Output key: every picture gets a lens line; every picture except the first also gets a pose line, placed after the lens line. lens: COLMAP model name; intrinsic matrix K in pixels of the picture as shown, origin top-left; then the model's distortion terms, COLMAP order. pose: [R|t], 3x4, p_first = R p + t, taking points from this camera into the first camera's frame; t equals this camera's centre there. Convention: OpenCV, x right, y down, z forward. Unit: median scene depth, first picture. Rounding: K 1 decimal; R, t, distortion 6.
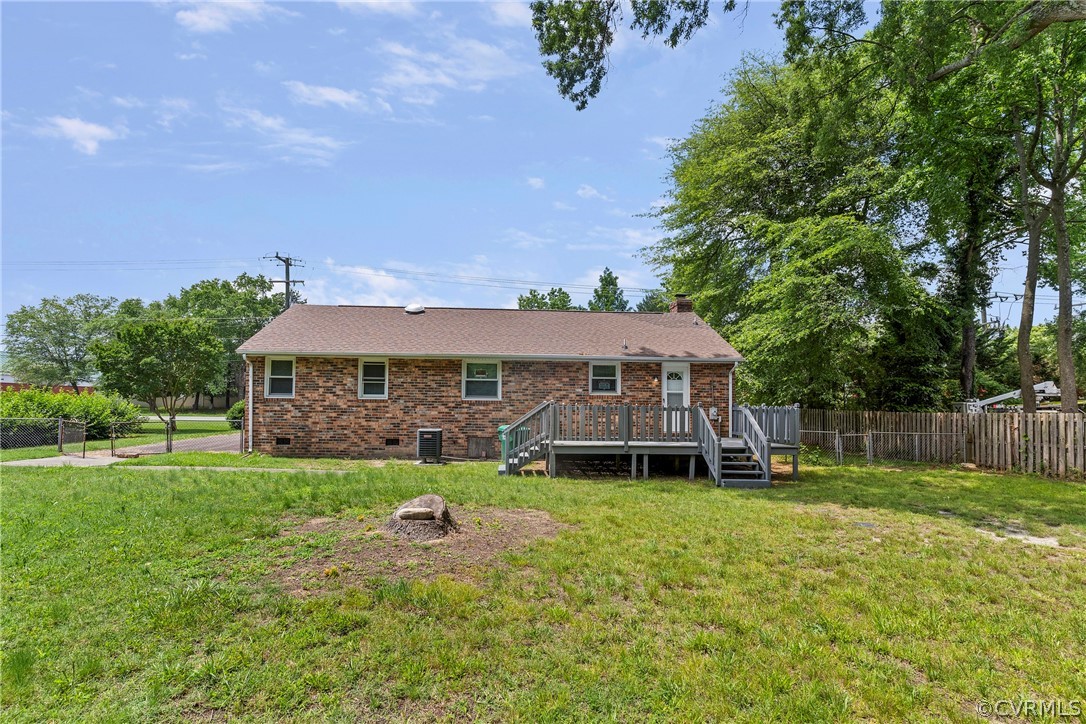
lens RADIAL K [[535.0, 0, 543.2], [0, 535.0, 404.1], [0, 0, 1]] dist [-0.001540, -0.000109]
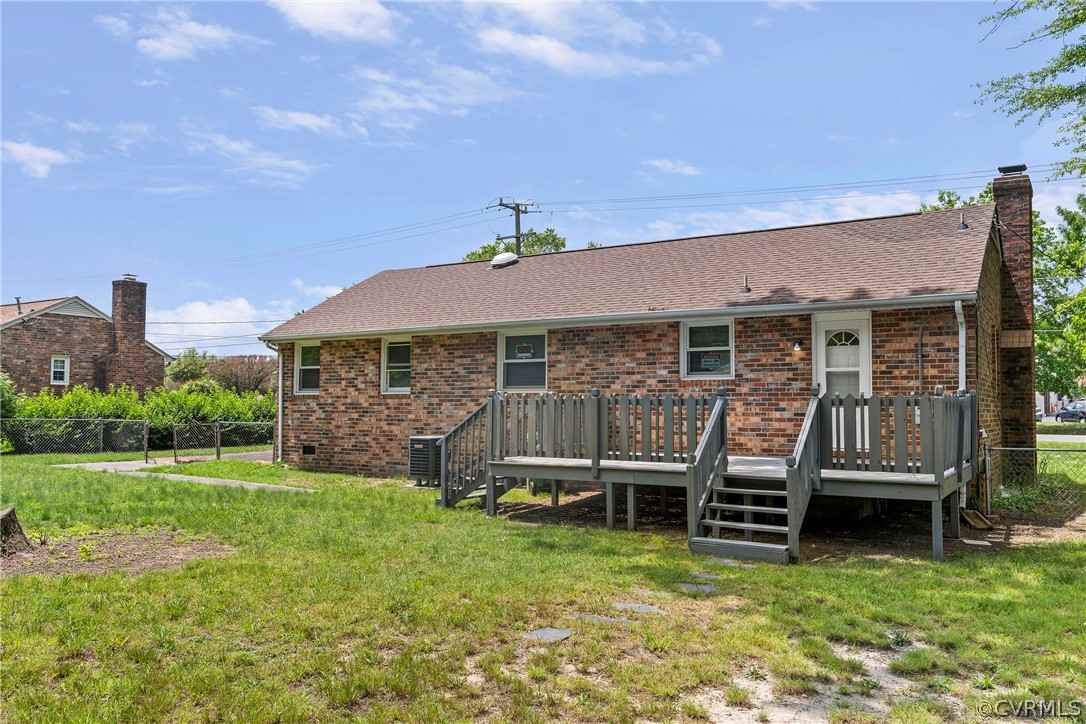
lens RADIAL K [[869.9, 0, 543.0], [0, 869.9, 362.0], [0, 0, 1]] dist [-0.007877, -0.002572]
pose [[0.804613, -0.039065, -0.592513, 0.529229], [0.008243, 0.998472, -0.054636, 0.013259], [0.593742, 0.039077, 0.803706, 0.177563]]
